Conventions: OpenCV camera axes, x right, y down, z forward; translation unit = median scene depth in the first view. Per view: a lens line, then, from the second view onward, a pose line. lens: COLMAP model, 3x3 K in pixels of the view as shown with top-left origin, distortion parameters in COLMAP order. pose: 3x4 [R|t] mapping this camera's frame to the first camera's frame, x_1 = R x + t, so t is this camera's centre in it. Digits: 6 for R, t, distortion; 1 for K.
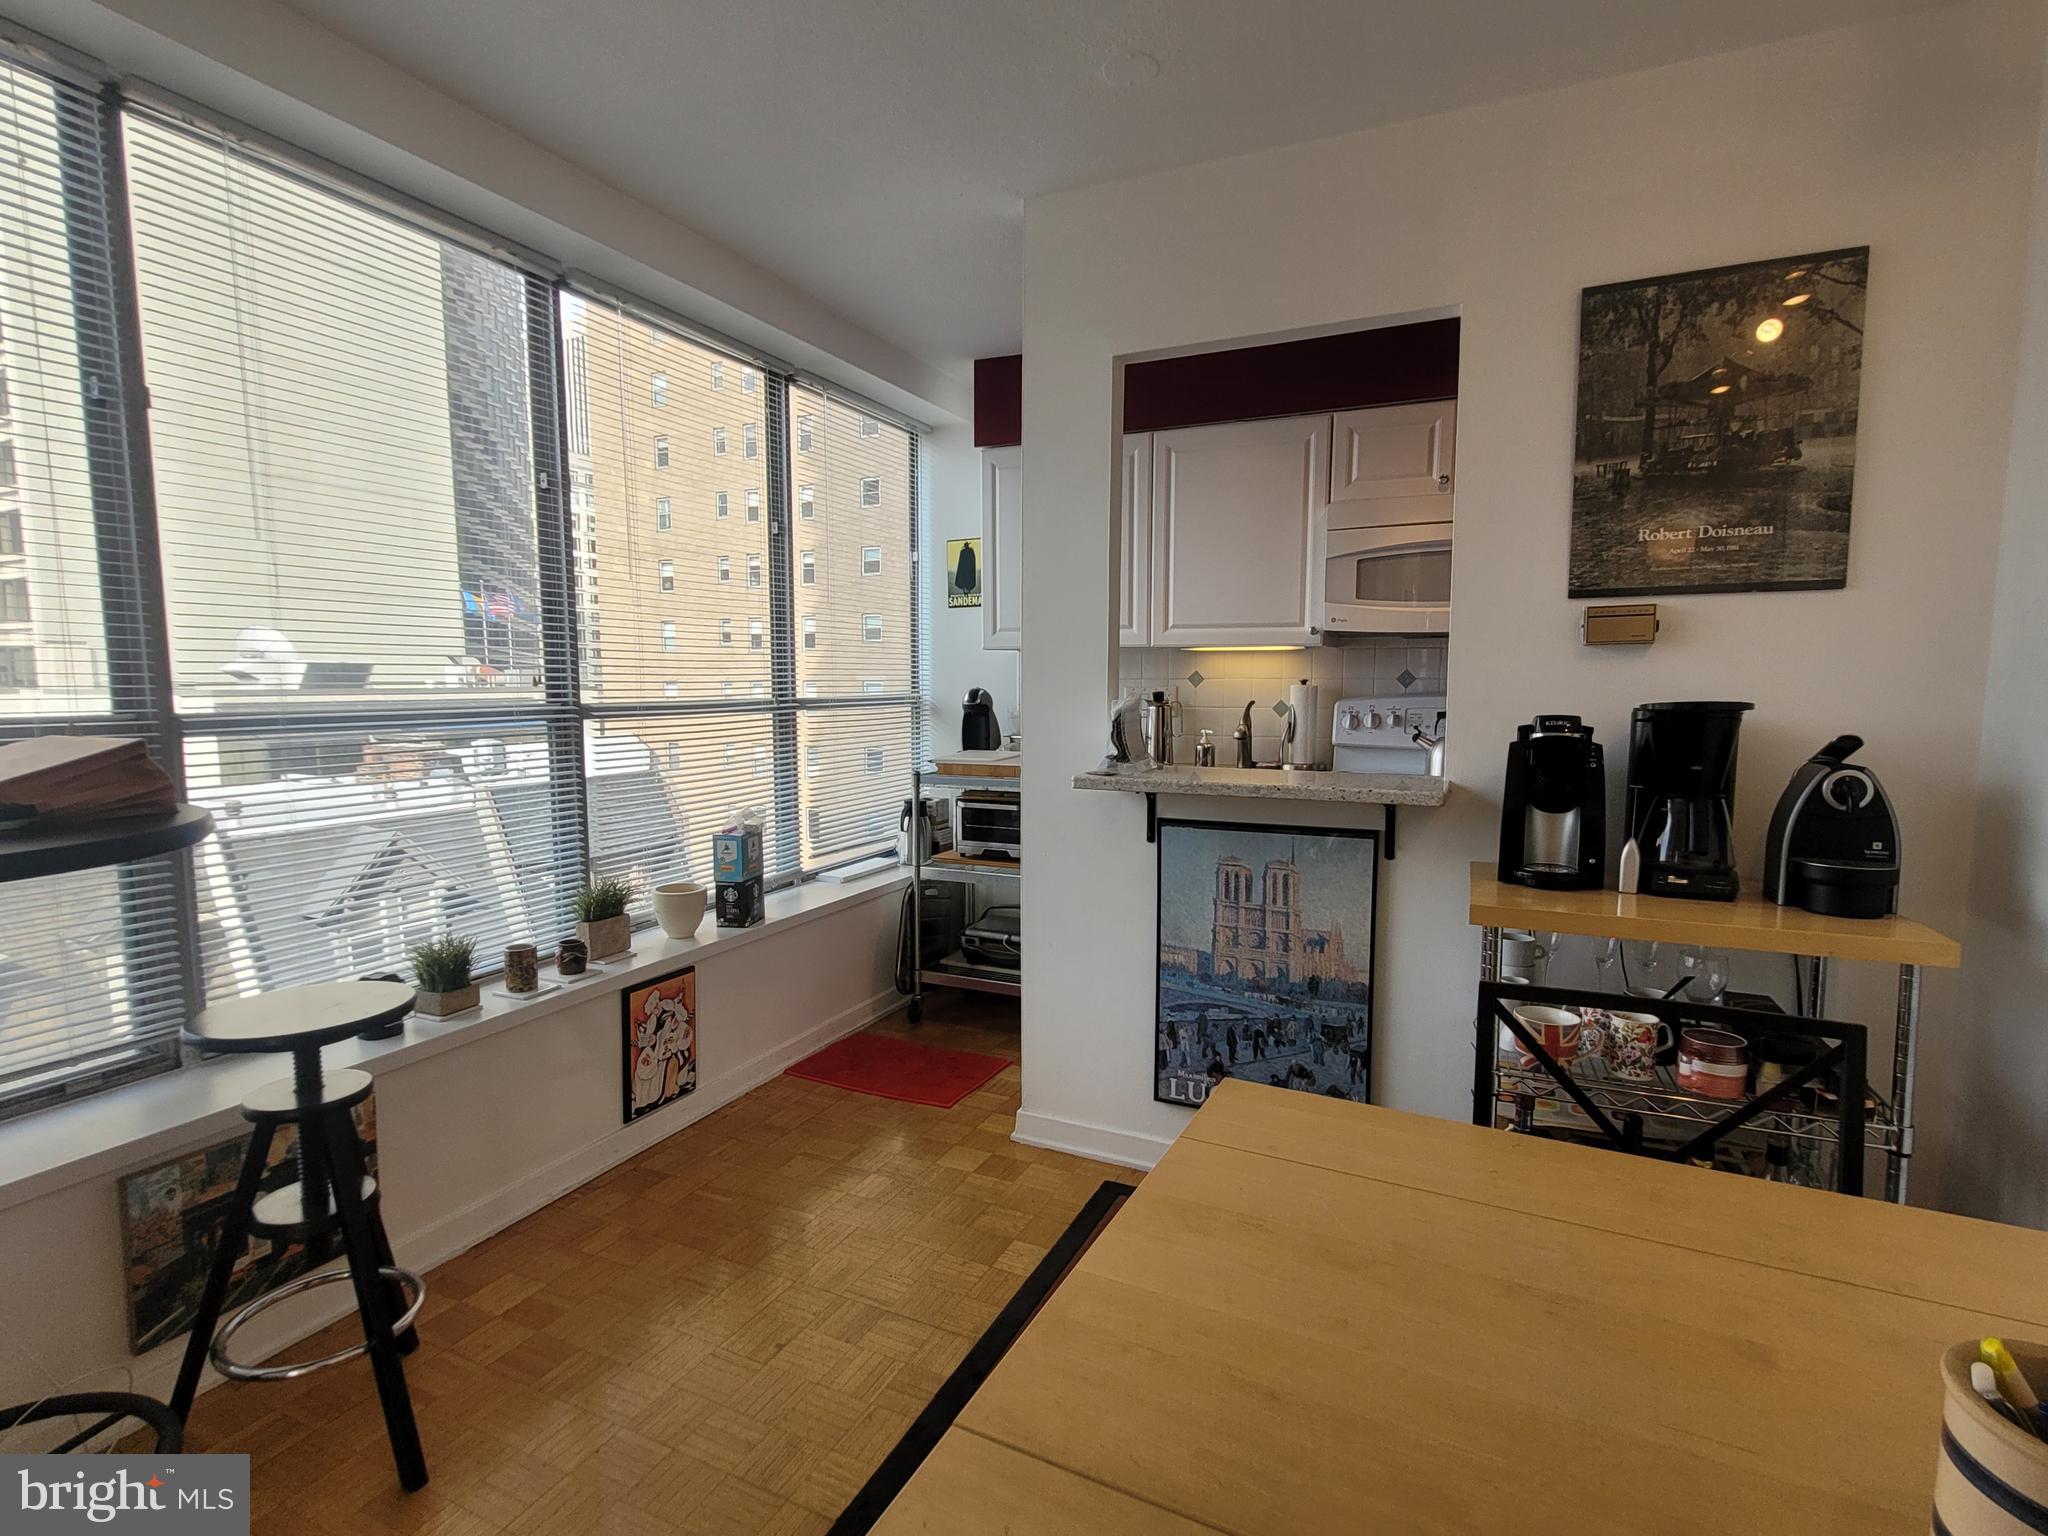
lens RADIAL K [[1014.2, 0, 1025.6], [0, 1014.2, 782.0], [0, 0, 1]] dist [0.014569, -0.013841]
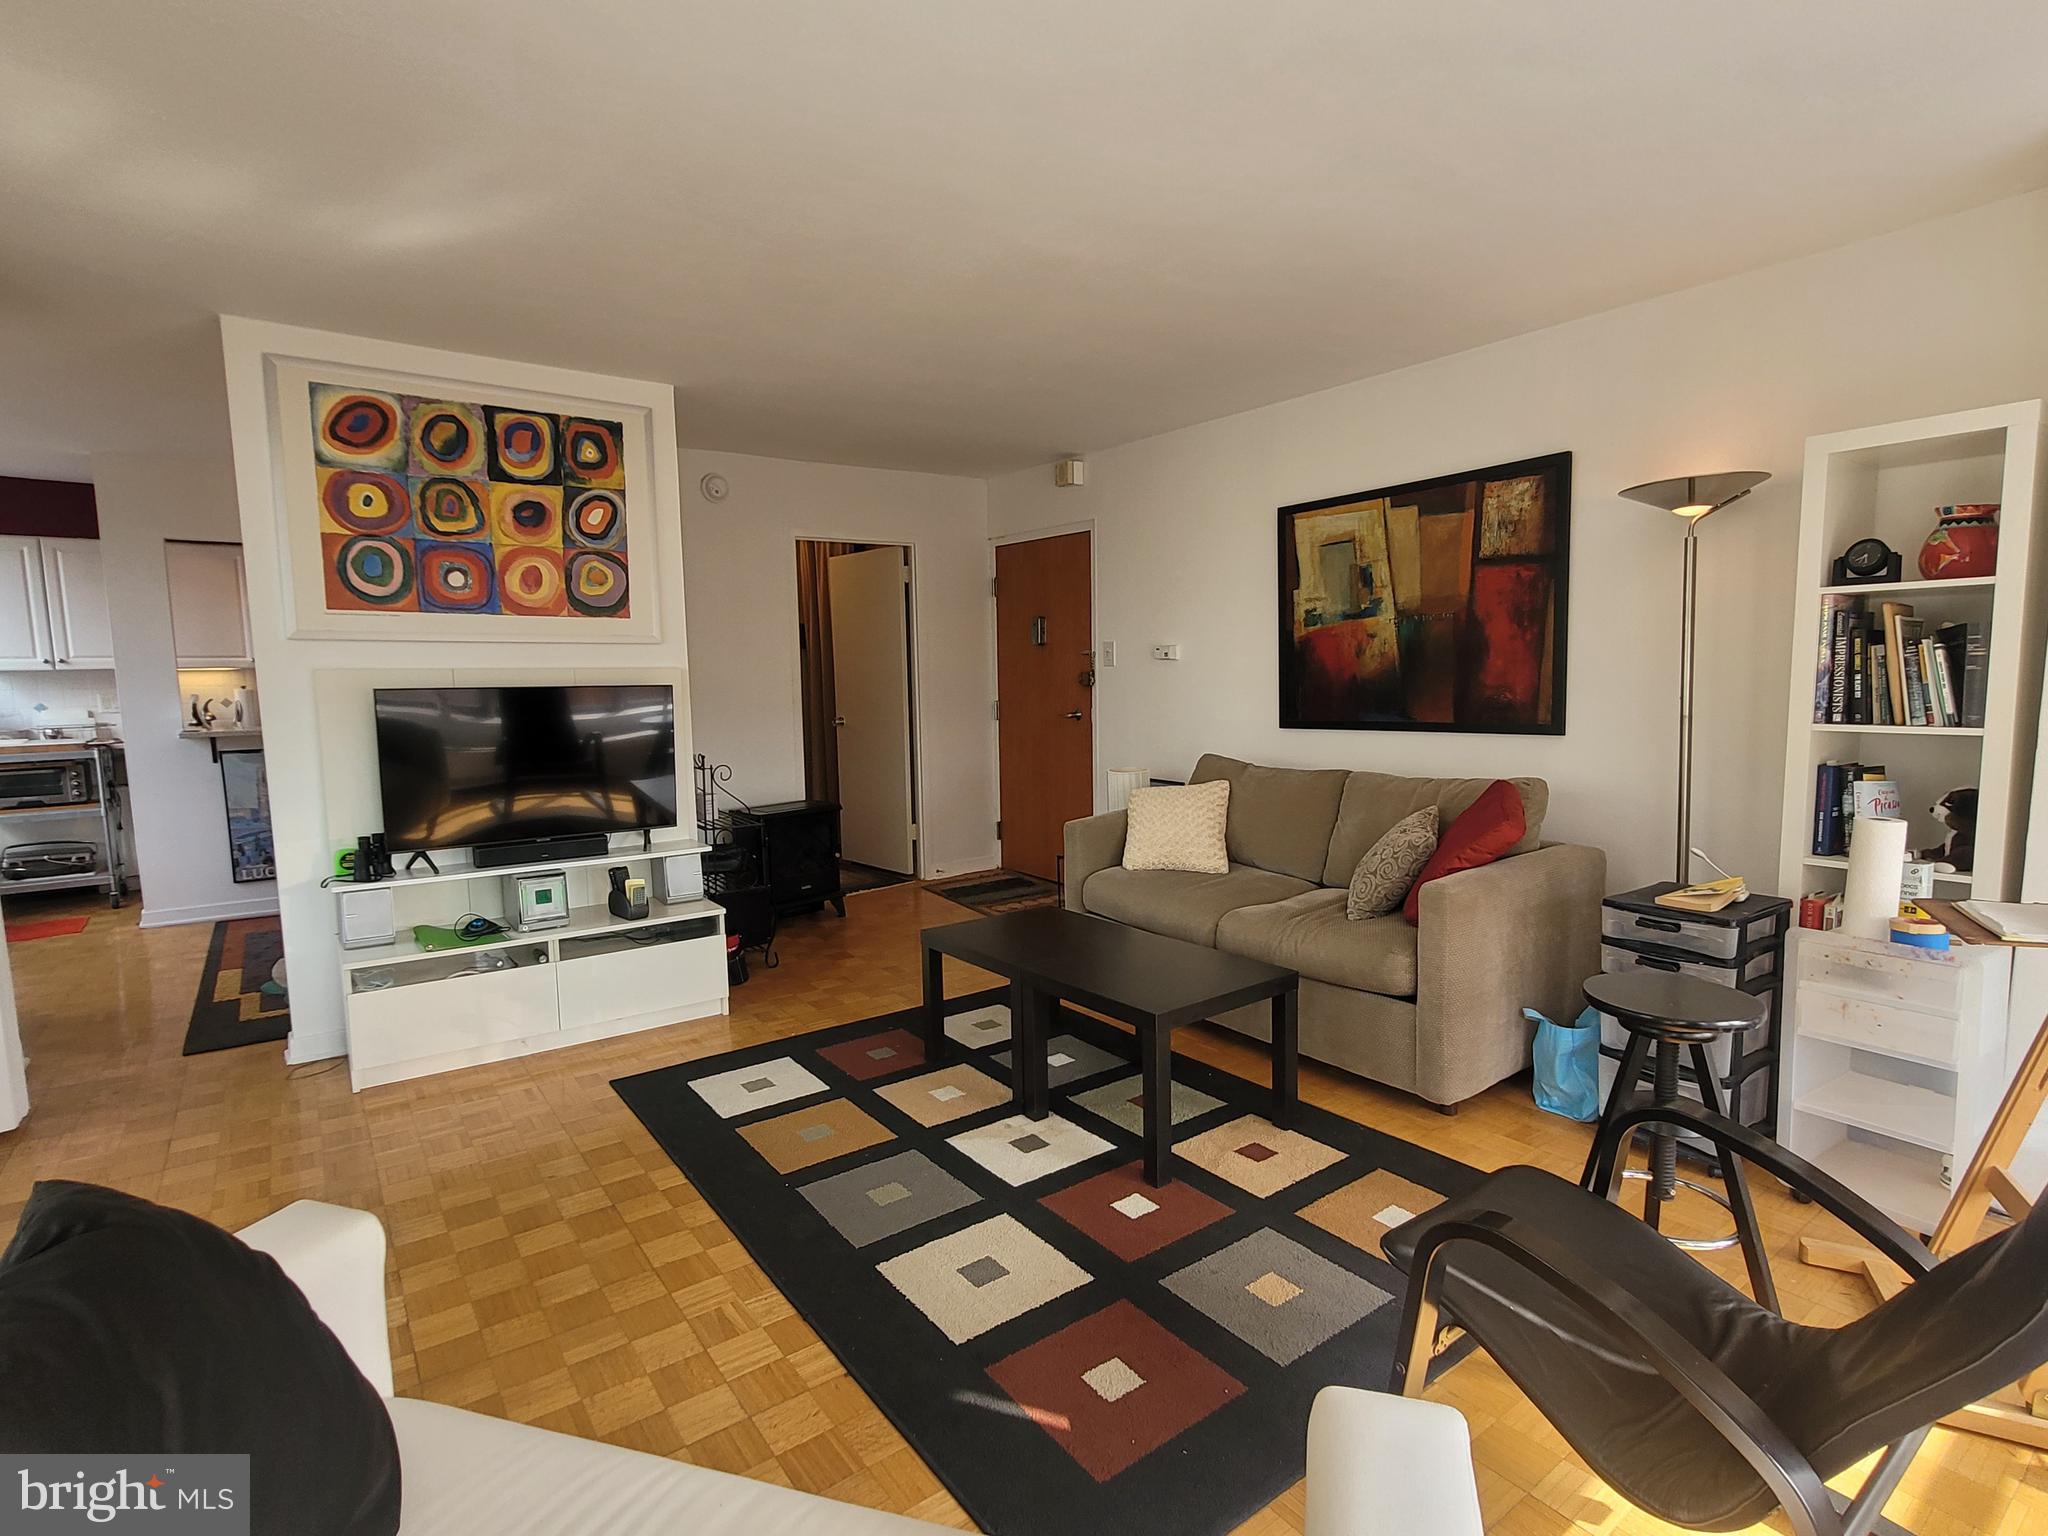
lens RADIAL K [[1010.0, 0, 1027.4], [0, 1010.0, 780.8], [0, 0, 1]] dist [0.002208, -0.000584]
pose [[0.472371, -0.108959, 0.874639, -0.972027], [0.108521, 0.991969, 0.064965, 0.148756], [-0.874694, 0.064229, 0.480401, -1.582180]]
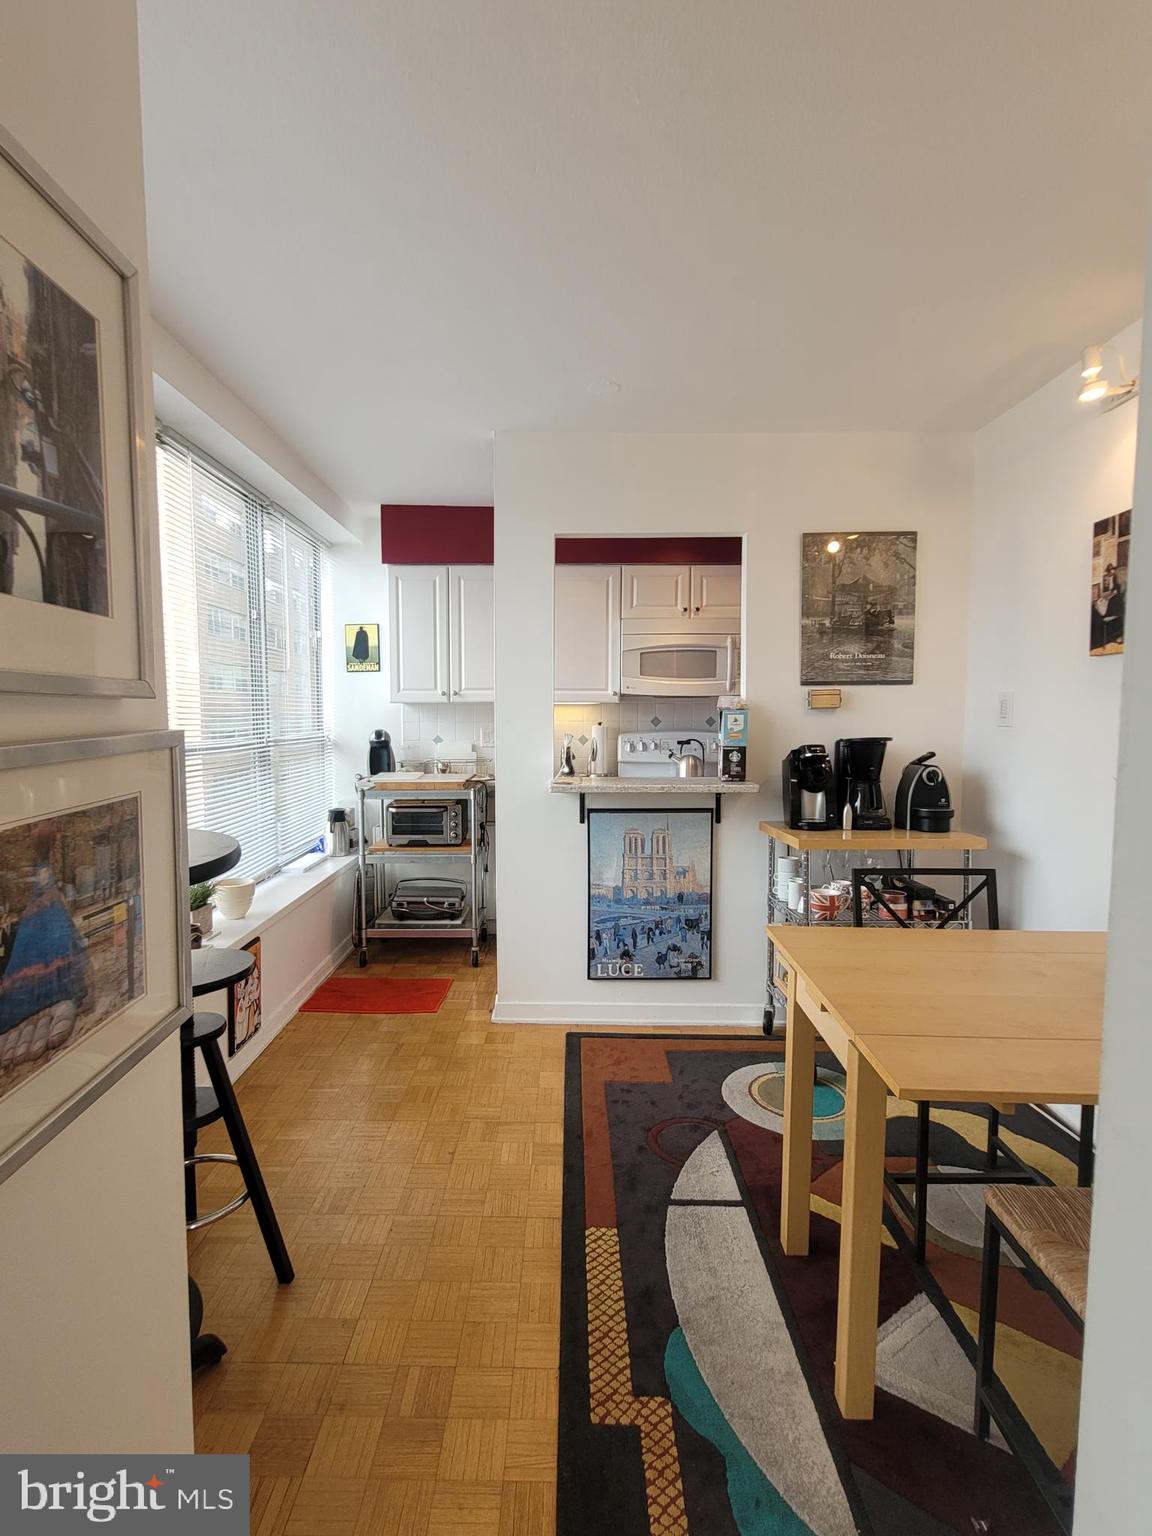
lens RADIAL K [[757.5, 0, 559.6], [0, 757.5, 766.5], [0, 0, 1]] dist [0.002208, -0.000584]
pose [[0.909341, -0.031833, 0.414832, -0.436680], [0.044506, 0.998790, -0.020917, -0.010278], [-0.413664, 0.037483, 0.909658, -0.124131]]
